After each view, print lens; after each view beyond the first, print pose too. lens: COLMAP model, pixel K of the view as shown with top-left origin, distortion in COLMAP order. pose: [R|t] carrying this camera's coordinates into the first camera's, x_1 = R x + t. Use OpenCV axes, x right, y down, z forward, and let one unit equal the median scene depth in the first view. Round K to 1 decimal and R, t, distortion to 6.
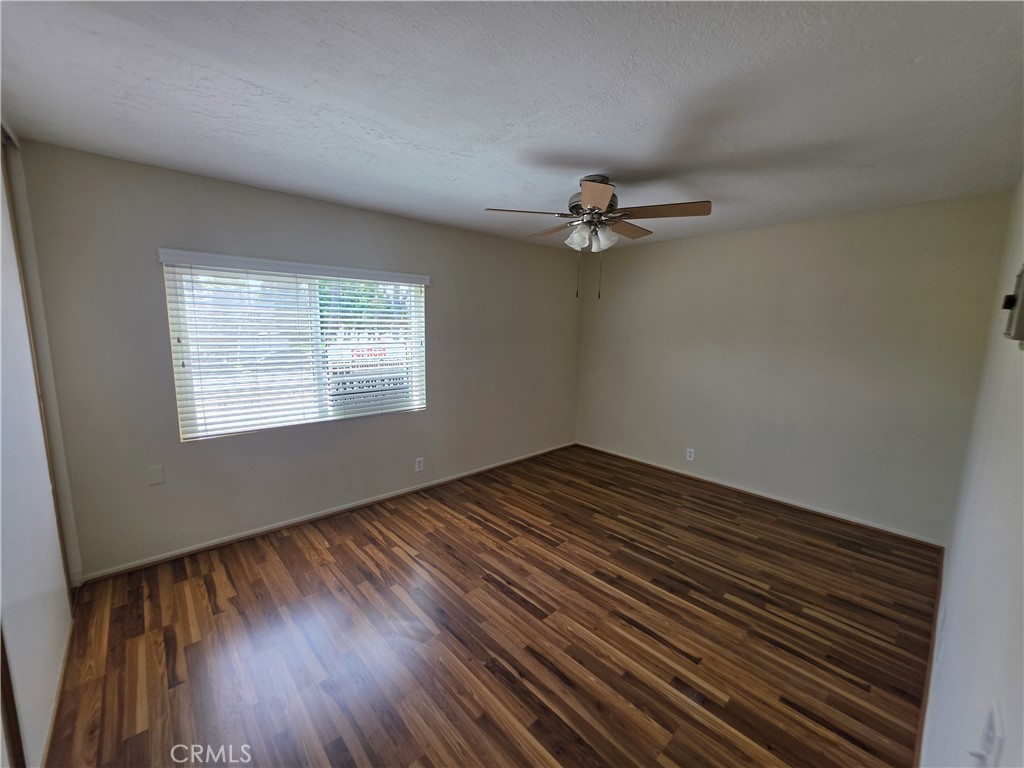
lens RADIAL K [[411.2, 0, 512.7], [0, 411.2, 385.3], [0, 0, 1]] dist [-0.002733, 0.000094]
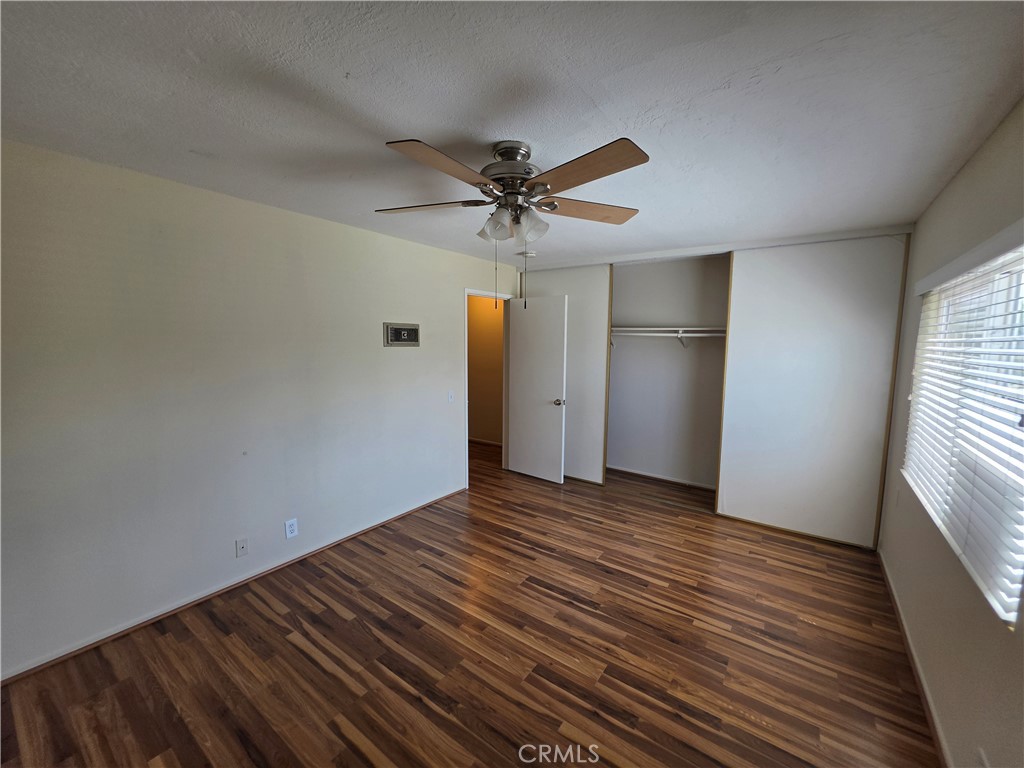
lens RADIAL K [[411.2, 0, 512.7], [0, 411.2, 385.3], [0, 0, 1]] dist [-0.002733, 0.000094]
pose [[-0.977986, -0.007488, -0.208534, 0.333784], [-0.060128, 0.967081, 0.247261, -0.263812], [0.199818, 0.254357, -0.946243, 1.739289]]
